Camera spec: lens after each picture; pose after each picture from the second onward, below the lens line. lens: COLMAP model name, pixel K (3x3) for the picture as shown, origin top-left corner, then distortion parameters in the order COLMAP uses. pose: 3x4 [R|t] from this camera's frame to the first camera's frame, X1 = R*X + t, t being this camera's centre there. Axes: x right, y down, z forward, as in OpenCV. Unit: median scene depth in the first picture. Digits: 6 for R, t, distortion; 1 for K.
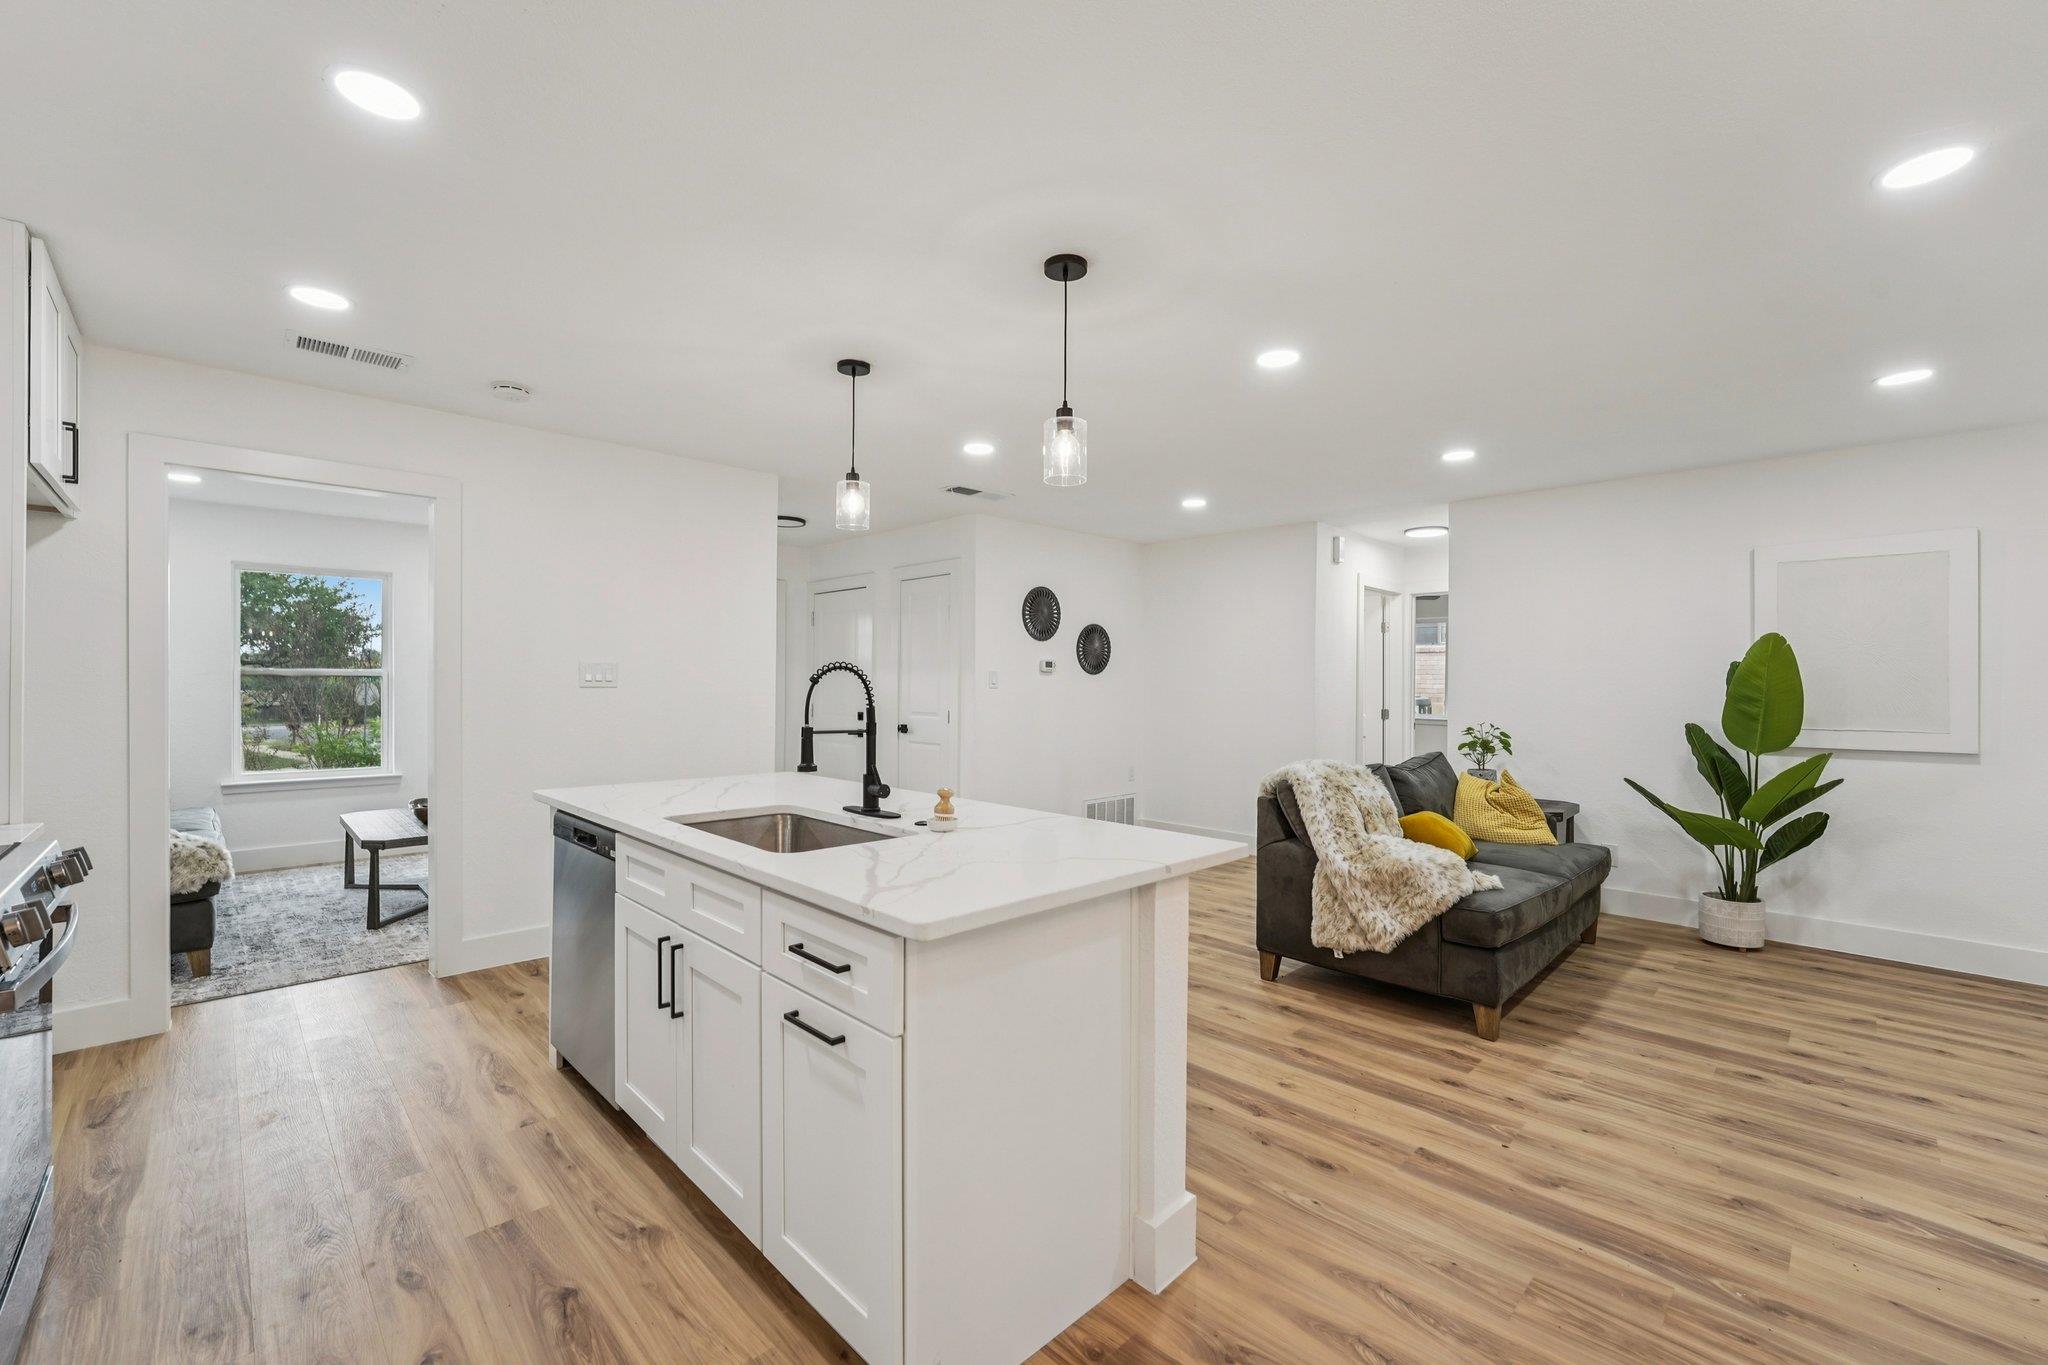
lens RADIAL K [[836.1, 0, 1014.9], [0, 836.1, 685.7], [0, 0, 1]] dist [-0.024643, 0.006422]
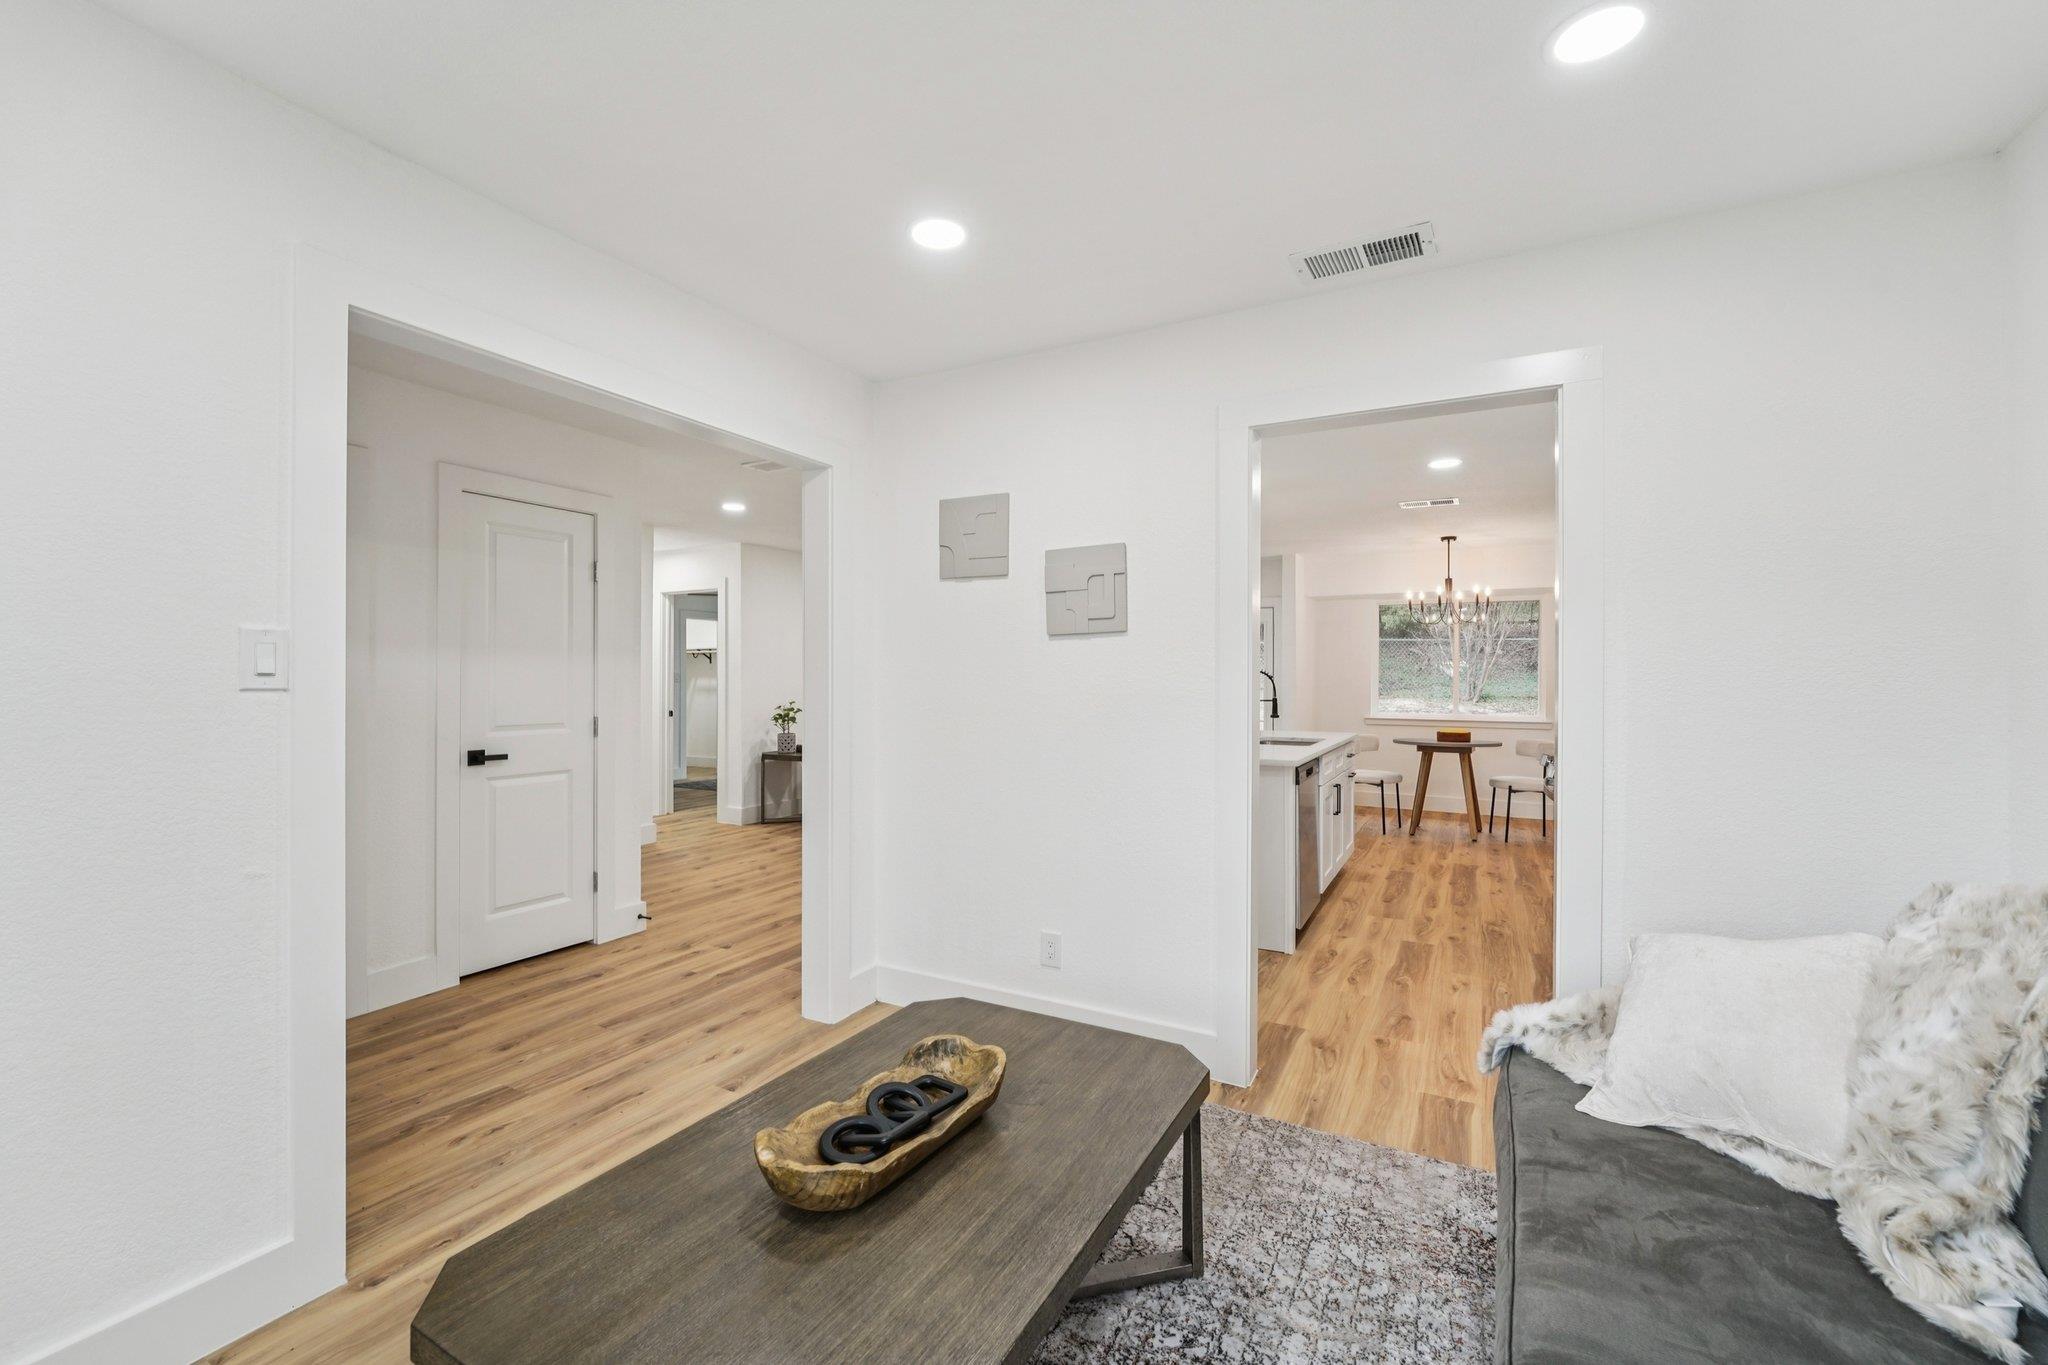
lens RADIAL K [[839.2, 0, 1014.4], [0, 839.2, 681.3], [0, 0, 1]] dist [-0.021944, 0.005951]
pose [[-0.288080, -0.008479, 0.957569, -1.609778], [-0.000792, 0.999963, 0.008616, -0.010561], [-0.957606, 0.001723, -0.288076, 1.690031]]
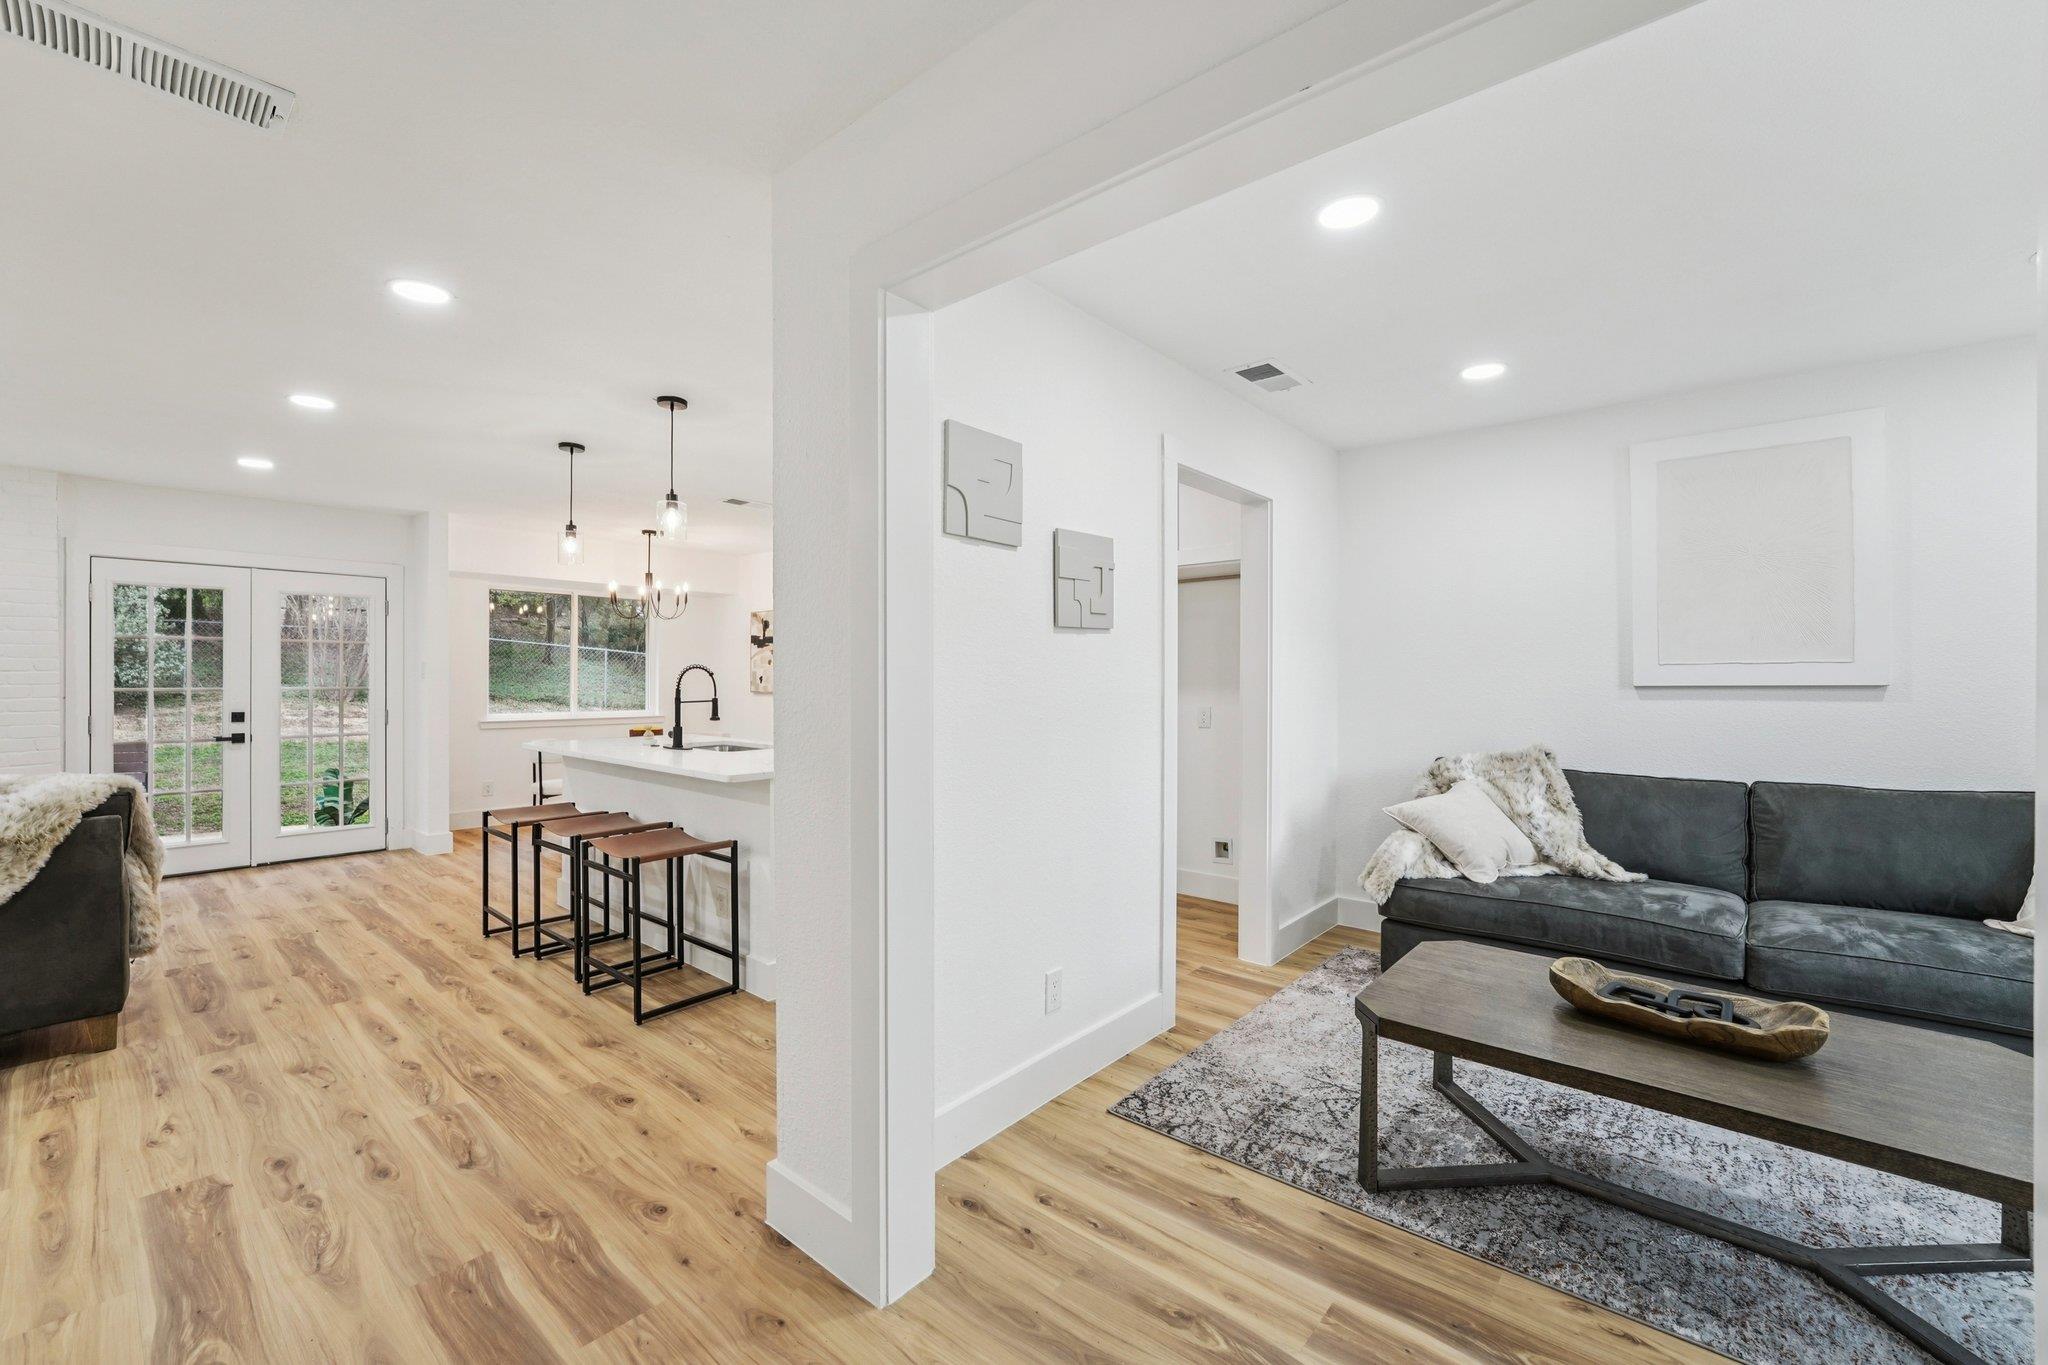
lens RADIAL K [[838.0, 0, 1019.3], [0, 838.0, 676.1], [0, 0, 1]] dist [-0.020325, 0.005178]
pose [[-0.996073, -0.006601, -0.088294, -0.575988], [-0.006745, 0.999976, 0.001337, -0.007062], [0.088283, 0.001927, -0.996094, 2.204177]]
